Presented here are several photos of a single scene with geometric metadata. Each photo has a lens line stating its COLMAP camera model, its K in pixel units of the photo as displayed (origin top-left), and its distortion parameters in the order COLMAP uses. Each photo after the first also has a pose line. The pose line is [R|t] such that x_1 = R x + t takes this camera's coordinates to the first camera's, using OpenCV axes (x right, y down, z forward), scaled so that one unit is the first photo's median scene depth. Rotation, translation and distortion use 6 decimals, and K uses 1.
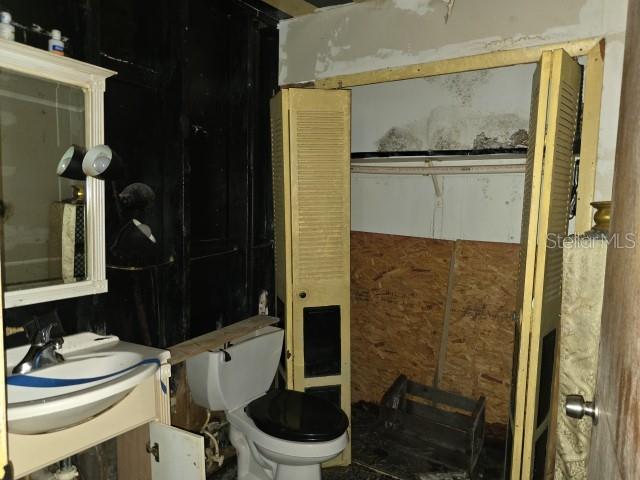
lens RADIAL K [[432.2, 0, 323.9], [0, 432.2, 238.5], [0, 0, 1]] dist [0.053161, -0.043477]
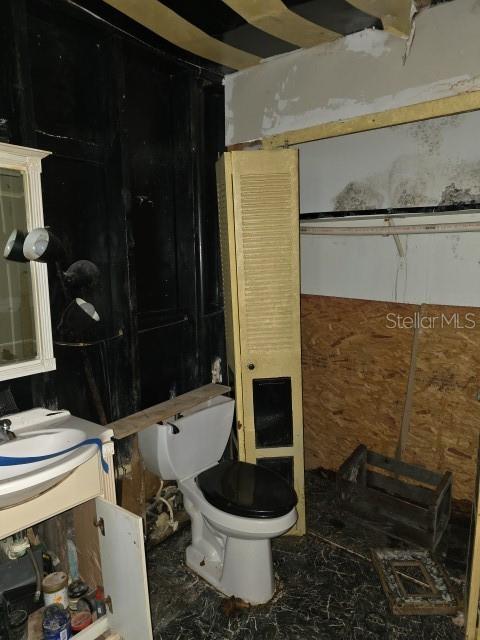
lens RADIAL K [[432.2, 0, 234.7], [0, 432.2, 320.3], [0, 0, 1]] dist [0.053161, -0.043477]
pose [[0.989695, -0.012911, -0.142606, 0.052495], [0.022974, 0.997342, 0.069143, -0.040934], [0.141335, -0.071707, 0.987361, 0.036548]]
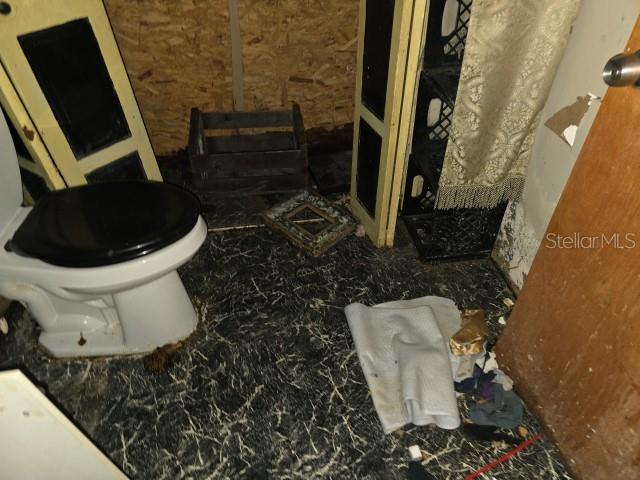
lens RADIAL K [[432.2, 0, 326.7], [0, 432.2, 244.8], [0, 0, 1]] dist [0.053161, -0.043477]
pose [[0.770894, -0.444157, 0.456560, -0.106641], [0.078924, 0.777859, 0.623464, 0.058009], [-0.632055, -0.444591, 0.634701, 0.338581]]
